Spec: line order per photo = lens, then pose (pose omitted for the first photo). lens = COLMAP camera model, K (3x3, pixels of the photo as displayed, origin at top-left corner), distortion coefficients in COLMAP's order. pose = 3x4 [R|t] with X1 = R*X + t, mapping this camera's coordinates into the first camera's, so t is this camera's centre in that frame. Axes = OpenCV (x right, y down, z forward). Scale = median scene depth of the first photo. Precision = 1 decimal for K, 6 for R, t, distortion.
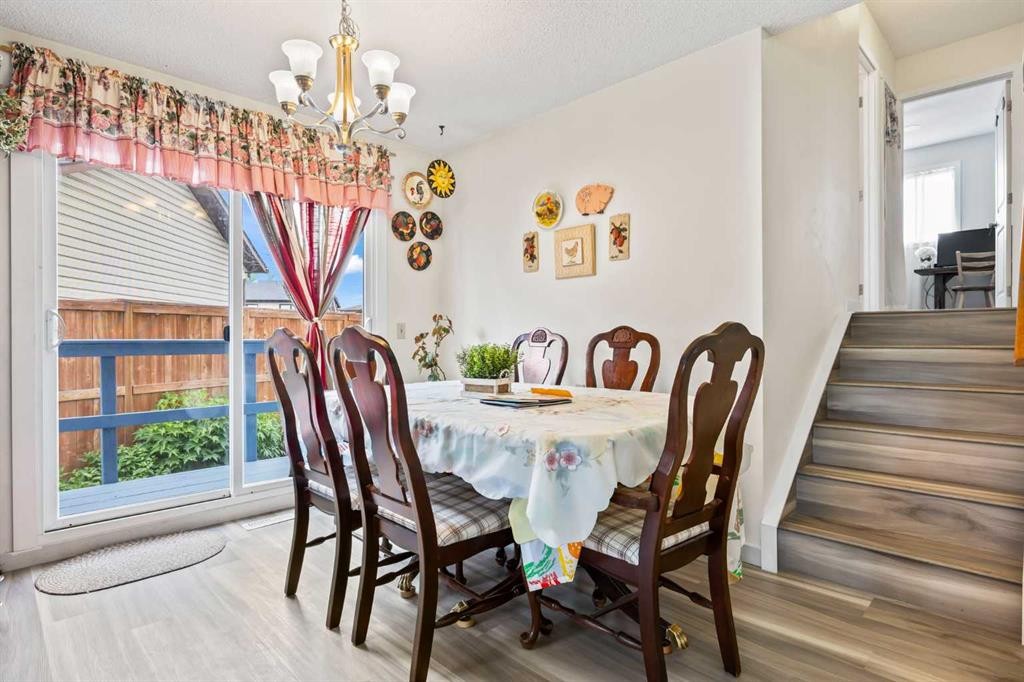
lens RADIAL K [[531.5, 0, 512.4], [0, 531.5, 336.3], [0, 0, 1]] dist [-0.001482, -0.000403]
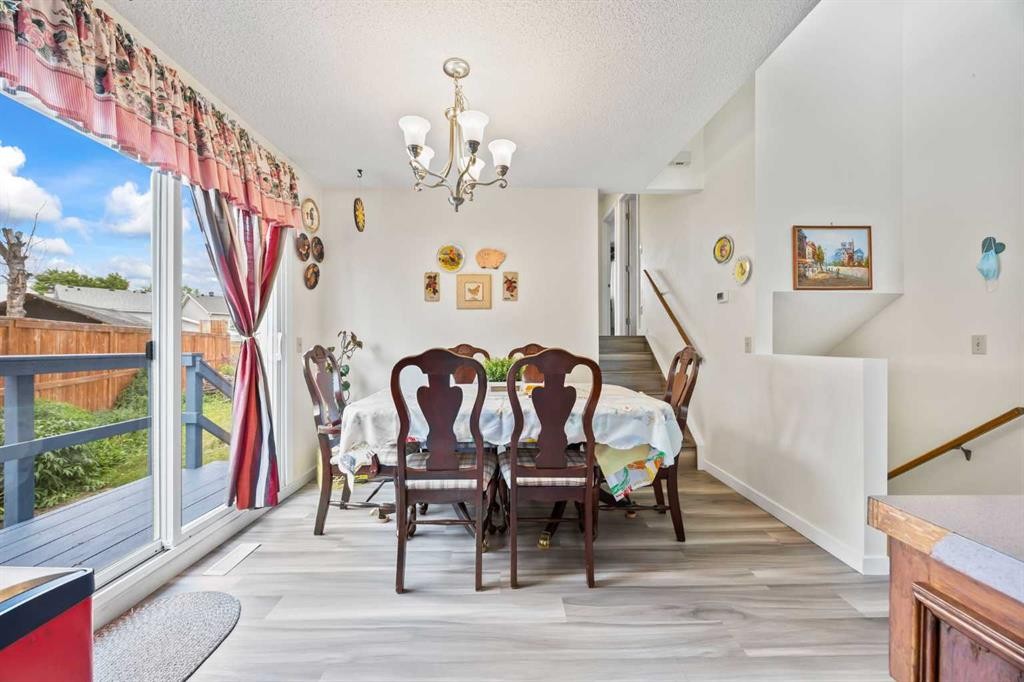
lens RADIAL K [[386.9, 0, 512.0], [0, 386.9, 341.0], [0, 0, 1]] dist [-0.001434, 0.000004]
pose [[0.692107, 0.006425, 0.721767, -0.594173], [-0.001462, 0.999971, -0.007500, -0.016204], [-0.721794, 0.004136, 0.692096, 0.200296]]
